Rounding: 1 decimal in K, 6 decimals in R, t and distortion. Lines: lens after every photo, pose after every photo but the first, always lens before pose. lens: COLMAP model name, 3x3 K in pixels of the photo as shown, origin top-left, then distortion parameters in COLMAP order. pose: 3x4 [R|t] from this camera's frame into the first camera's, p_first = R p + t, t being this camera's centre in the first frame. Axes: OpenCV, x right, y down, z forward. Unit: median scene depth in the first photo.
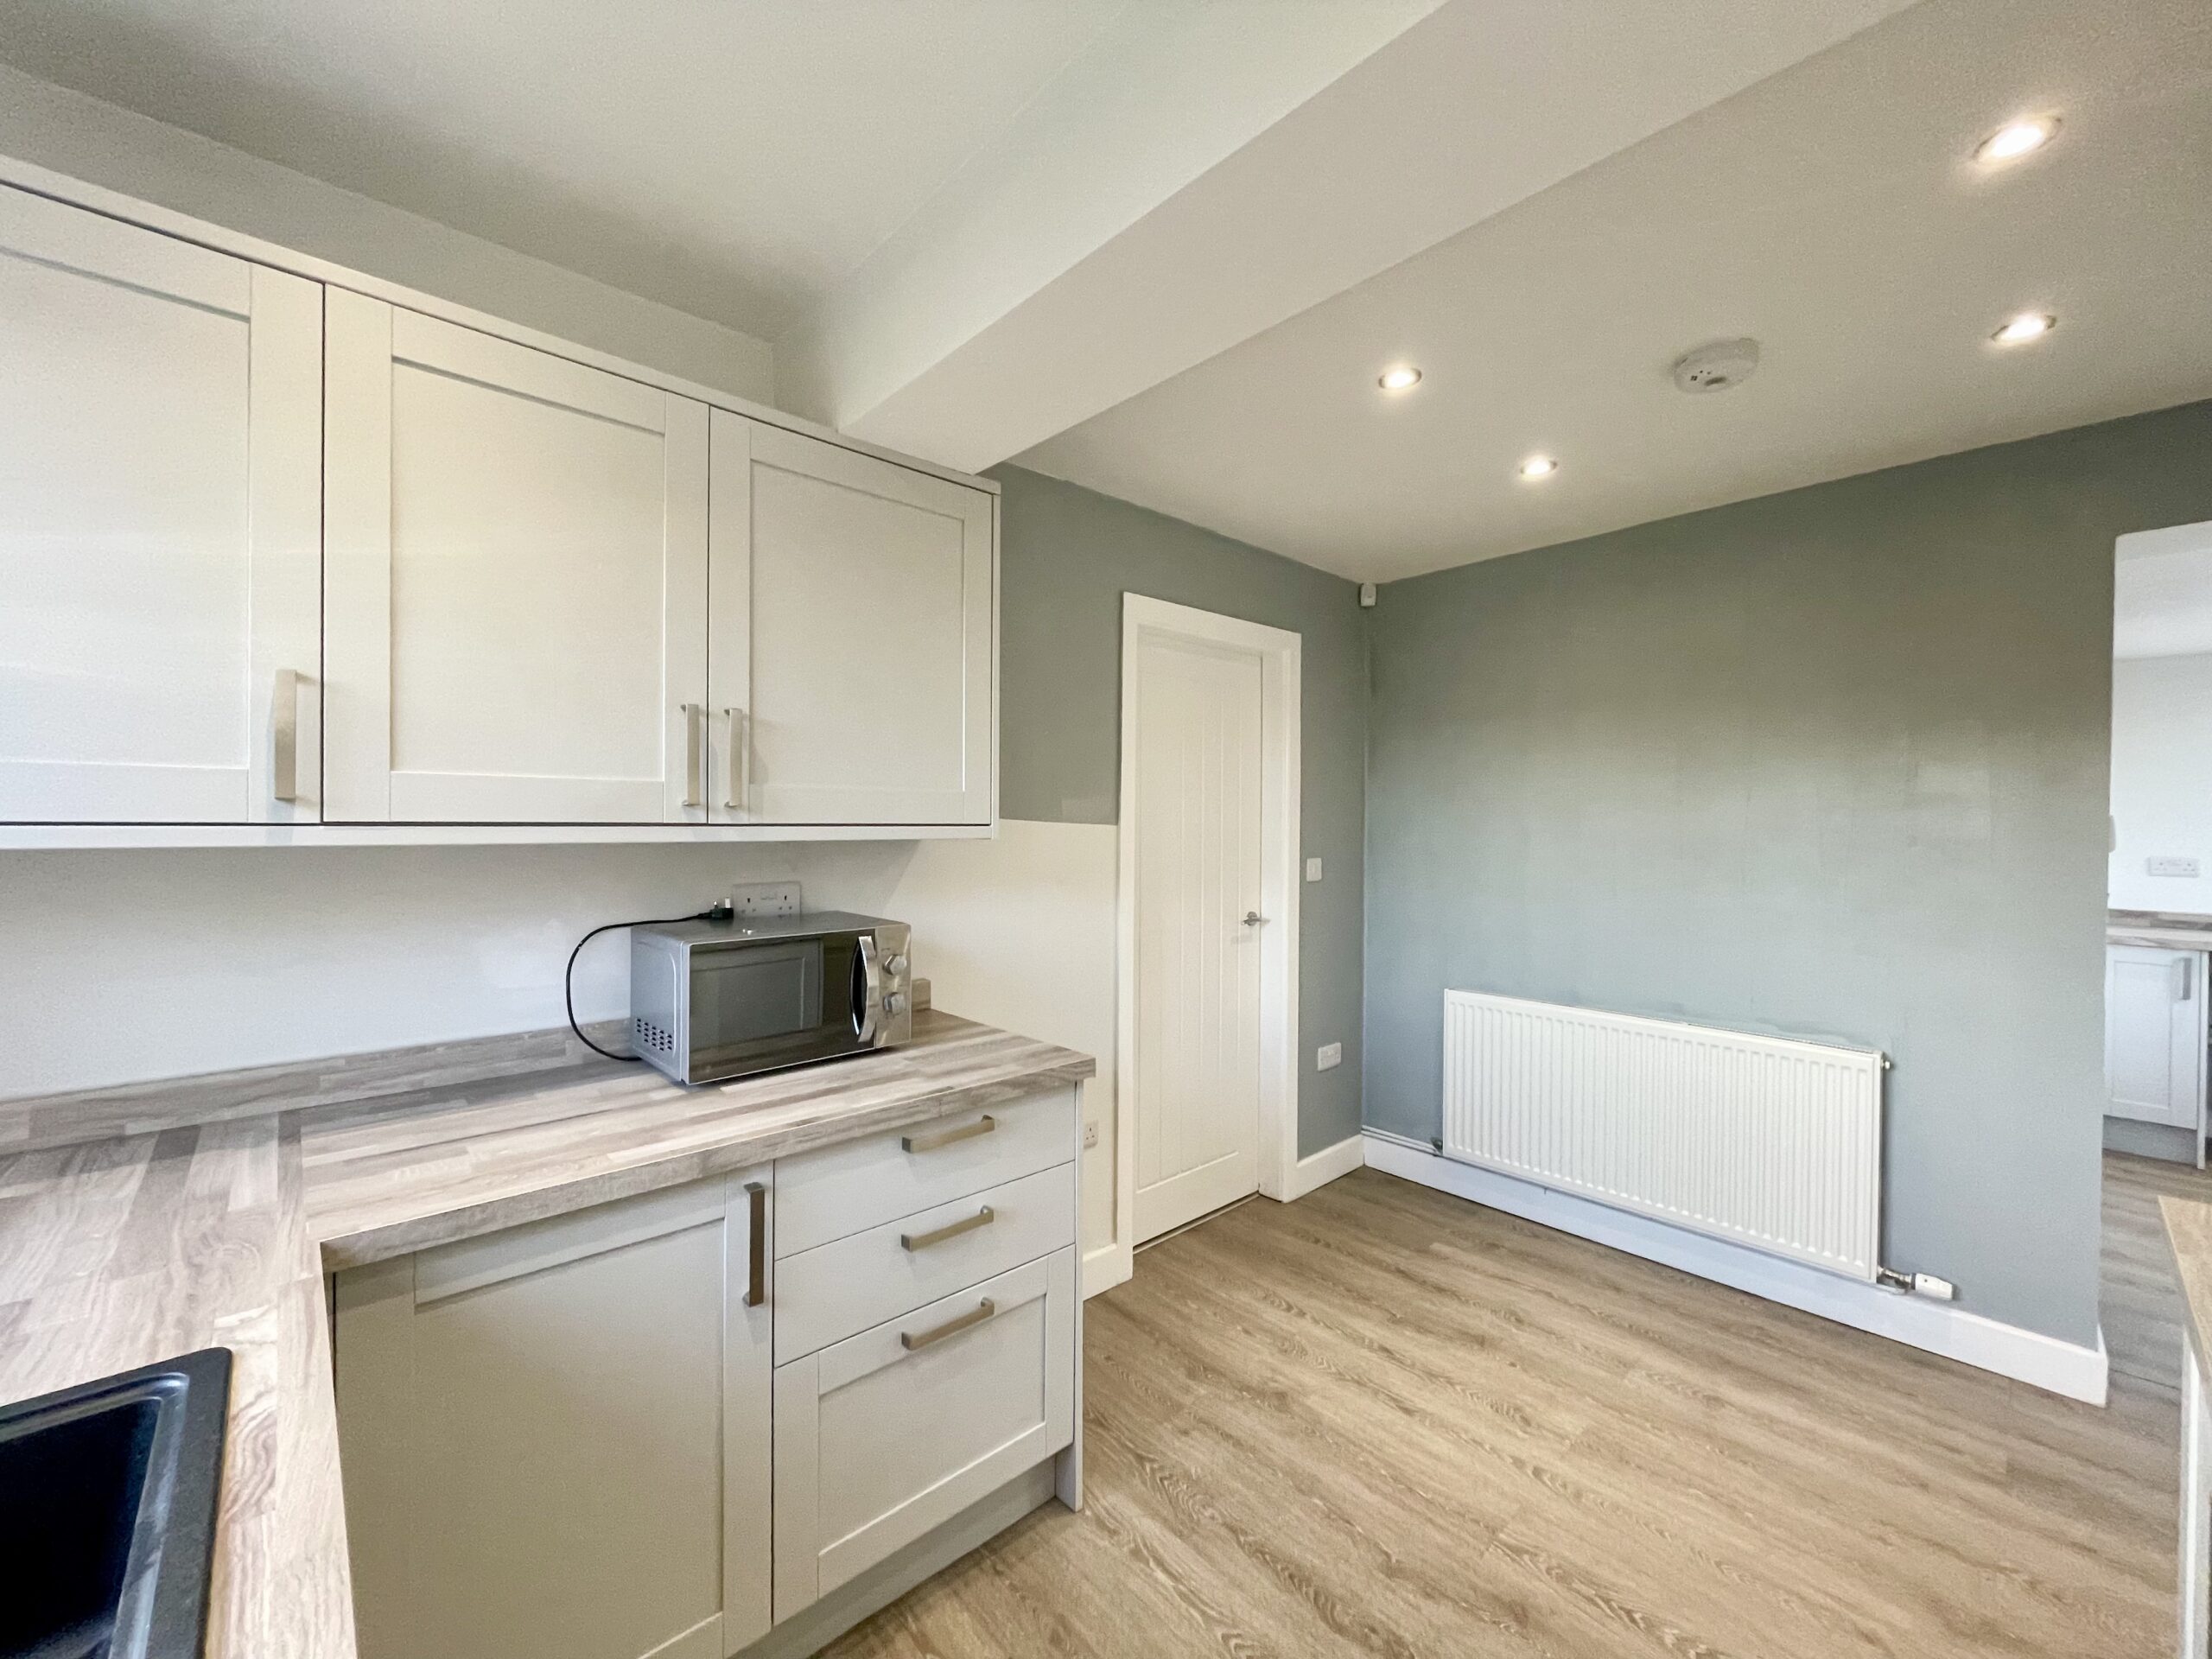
lens RADIAL K [[889.3, 0, 1100.5], [0, 889.3, 831.7], [0, 0, 1]] dist [-0.004064, 0.000336]
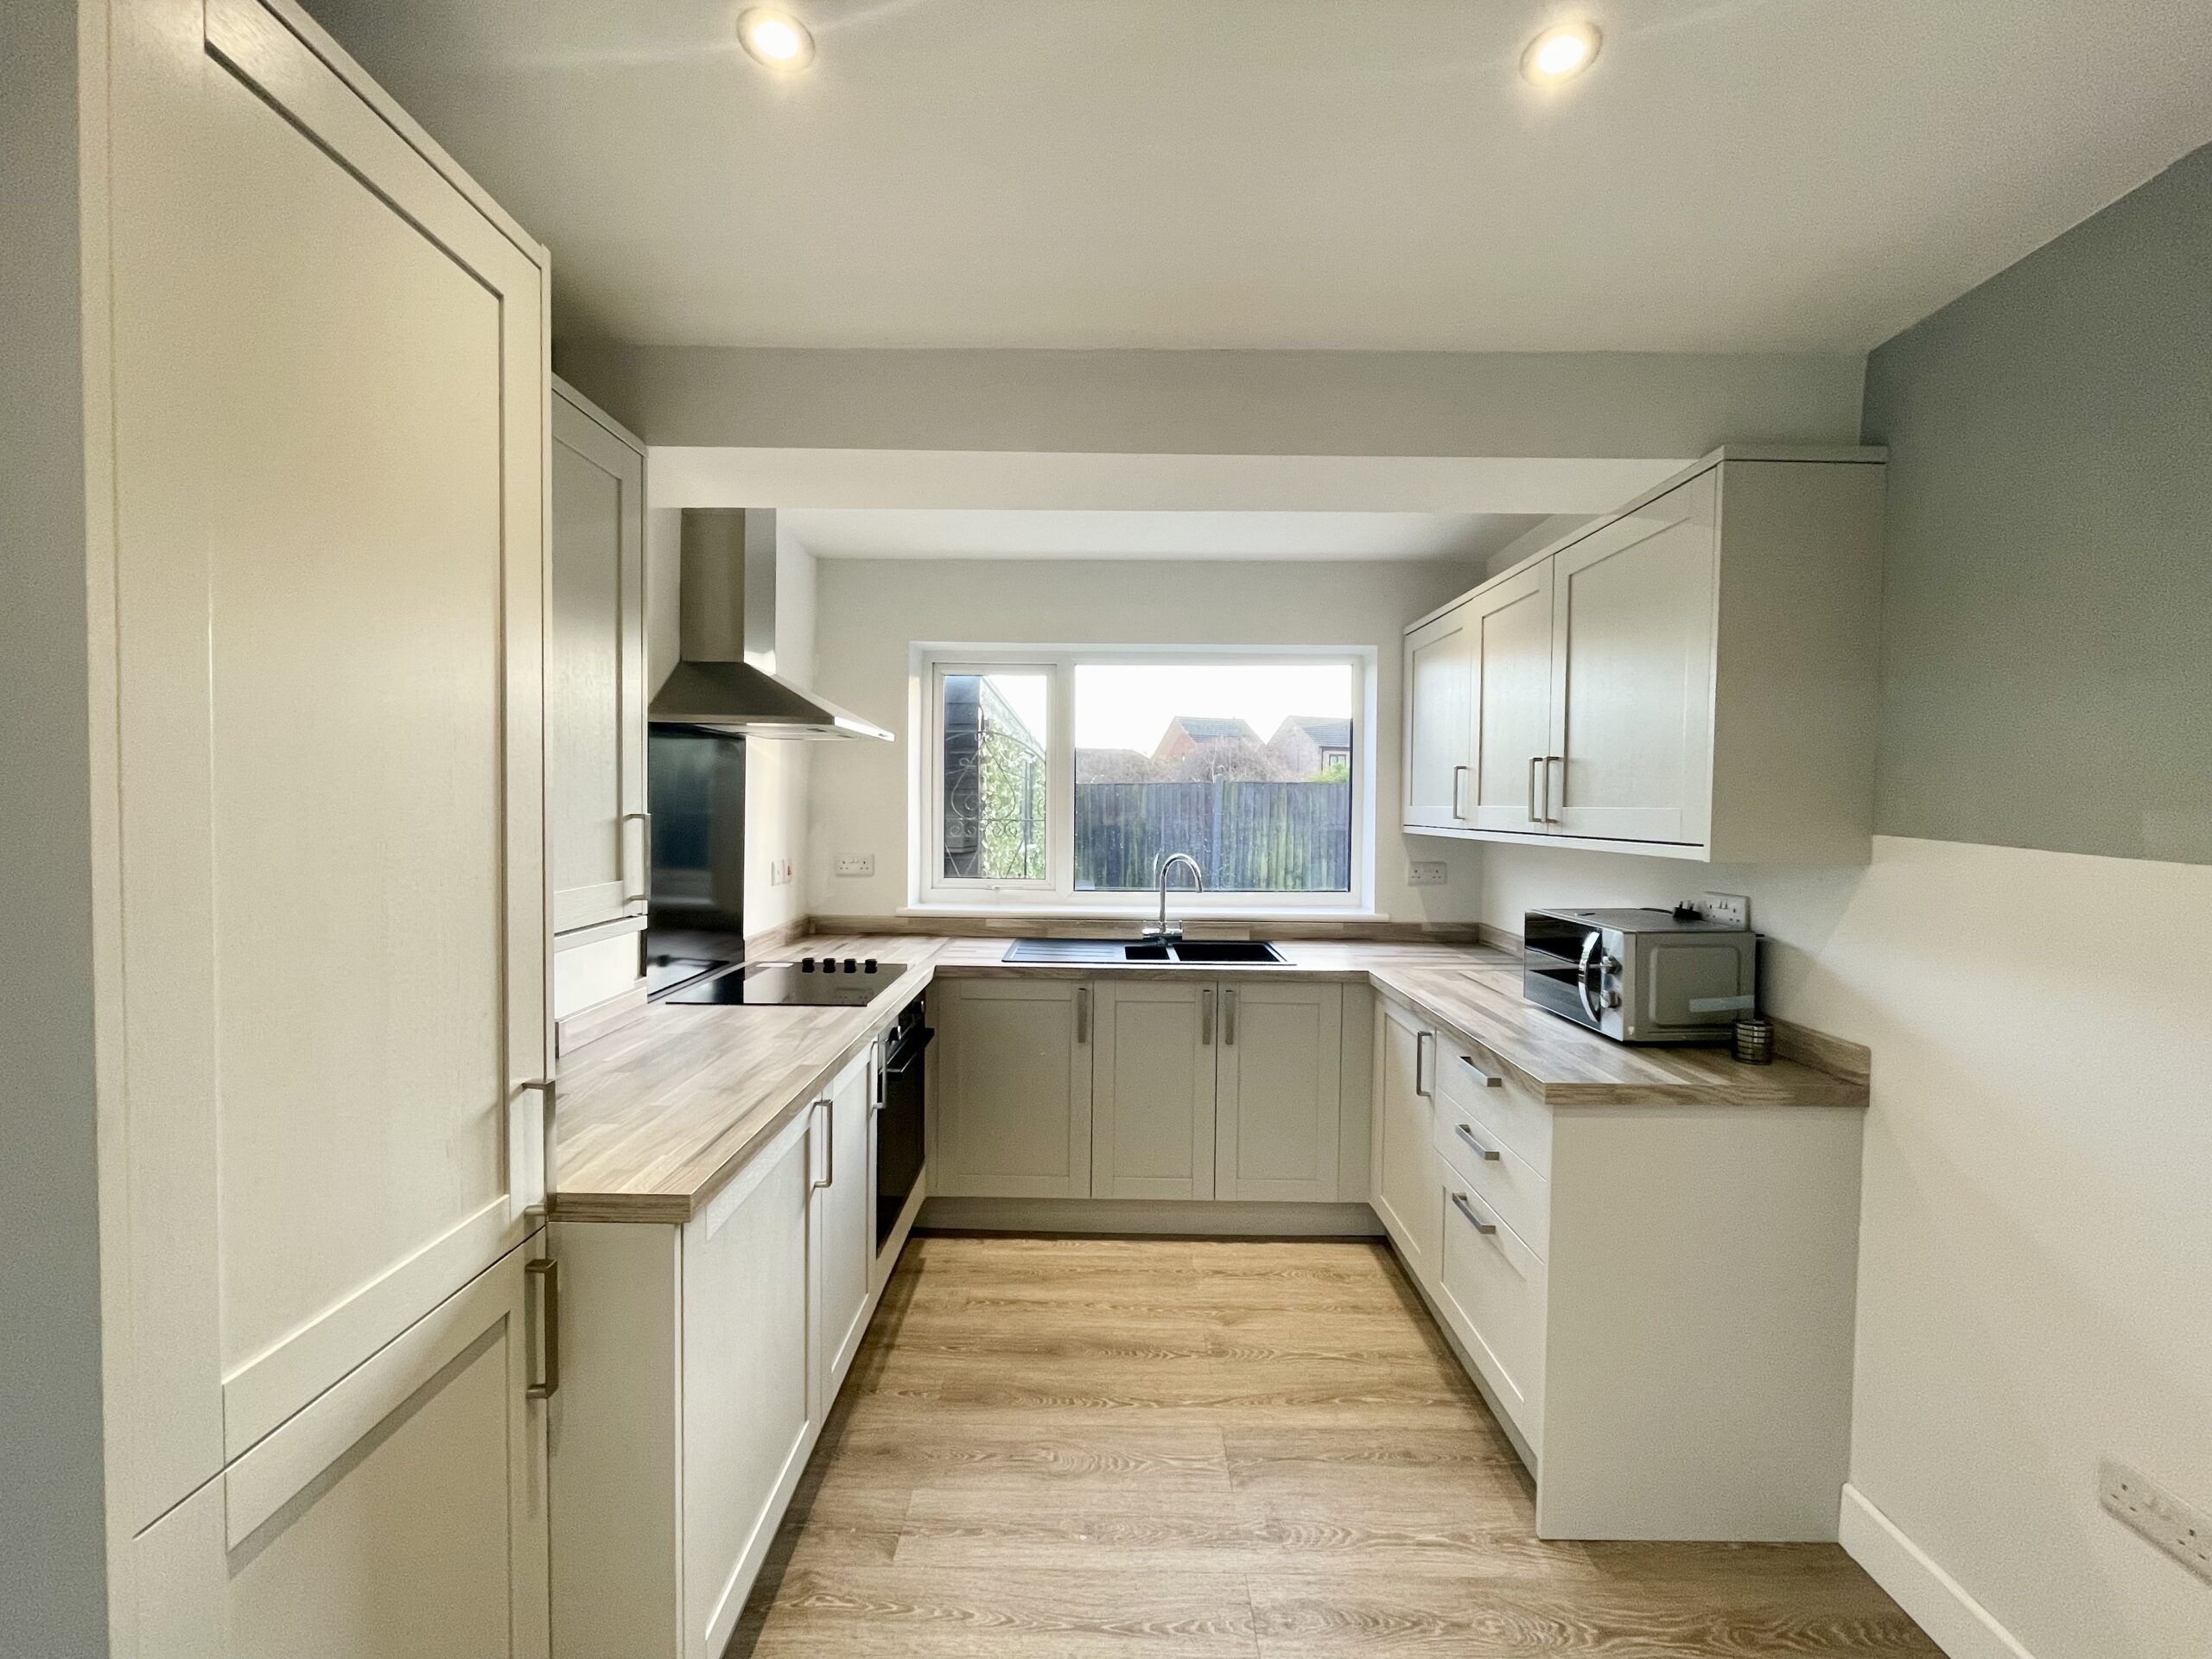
lens RADIAL K [[889.3, 0, 1103.4], [0, 889.3, 828.2], [0, 0, 1]] dist [-0.004064, 0.000336]
pose [[-0.682572, 0.005353, -0.730799, 0.981953], [-0.024518, 0.999243, 0.030219, -0.037956], [0.730407, 0.038544, -0.681924, 1.237767]]
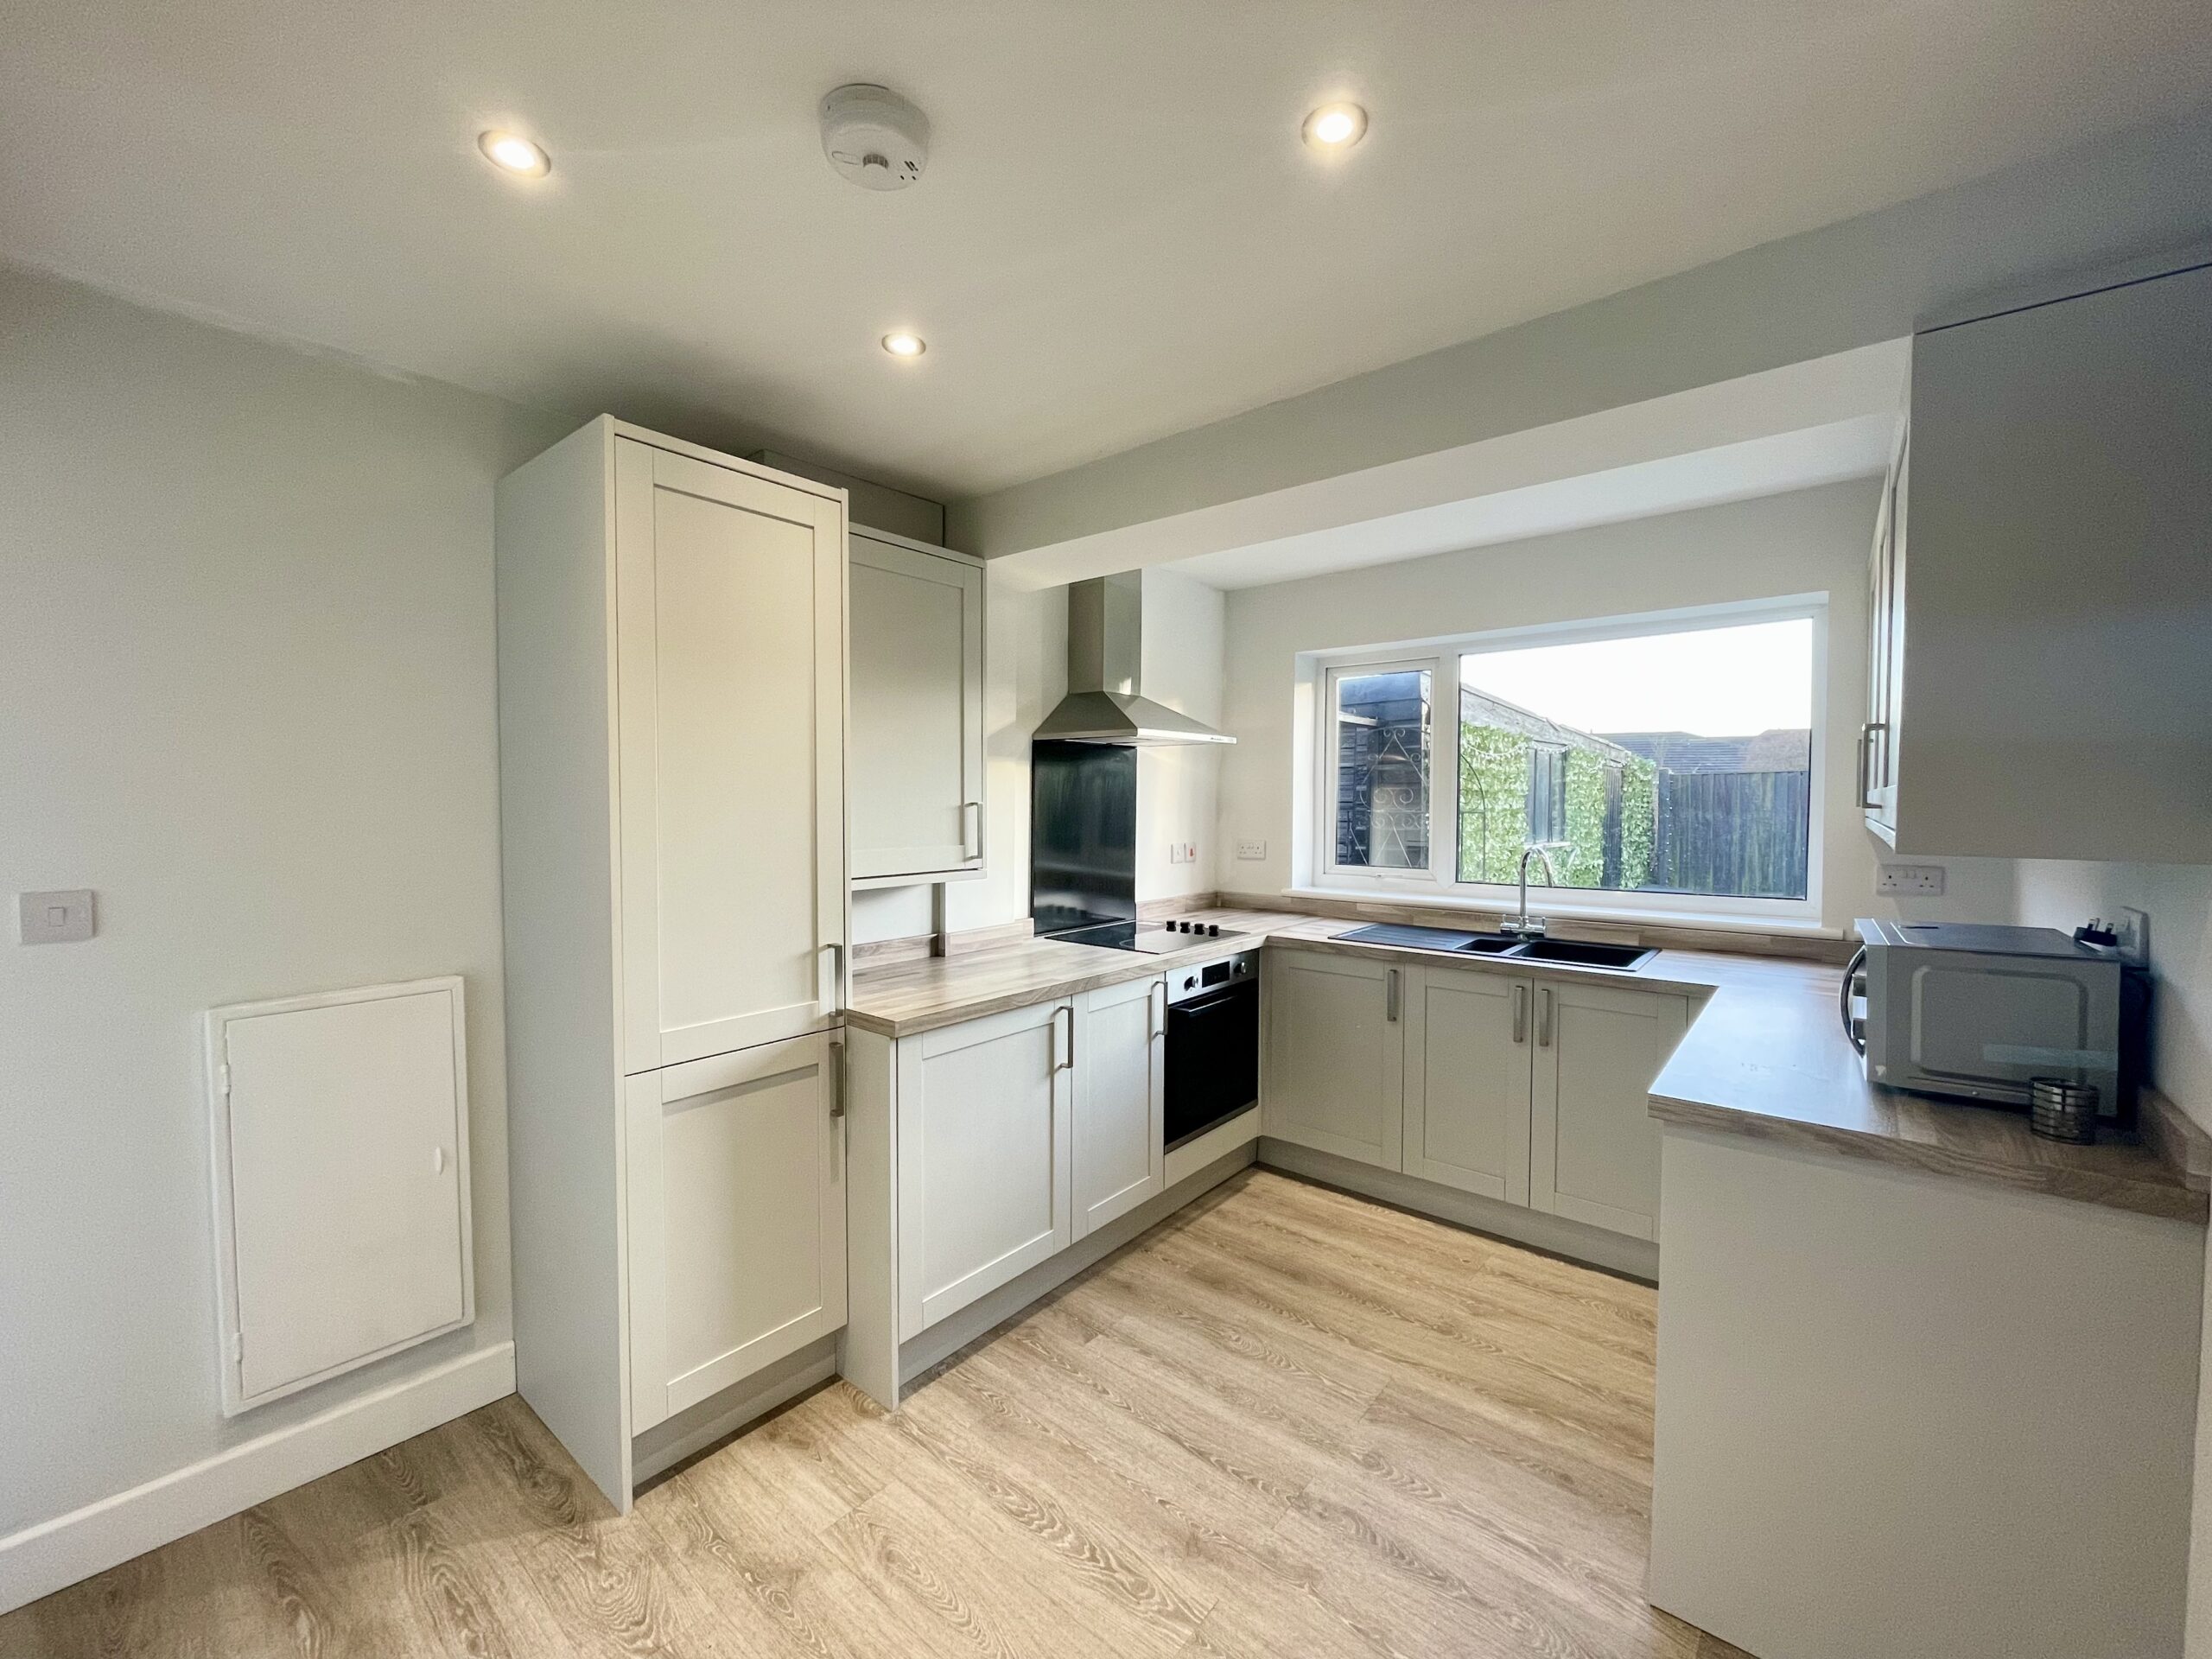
lens RADIAL K [[889.3, 0, 1103.5], [0, 889.3, 826.3], [0, 0, 1]] dist [-0.004064, 0.000336]
pose [[-0.991527, -0.004101, -0.129835, 0.609989], [-0.009621, 0.999075, 0.041922, -0.036652], [0.129543, 0.042816, -0.990649, 1.700588]]
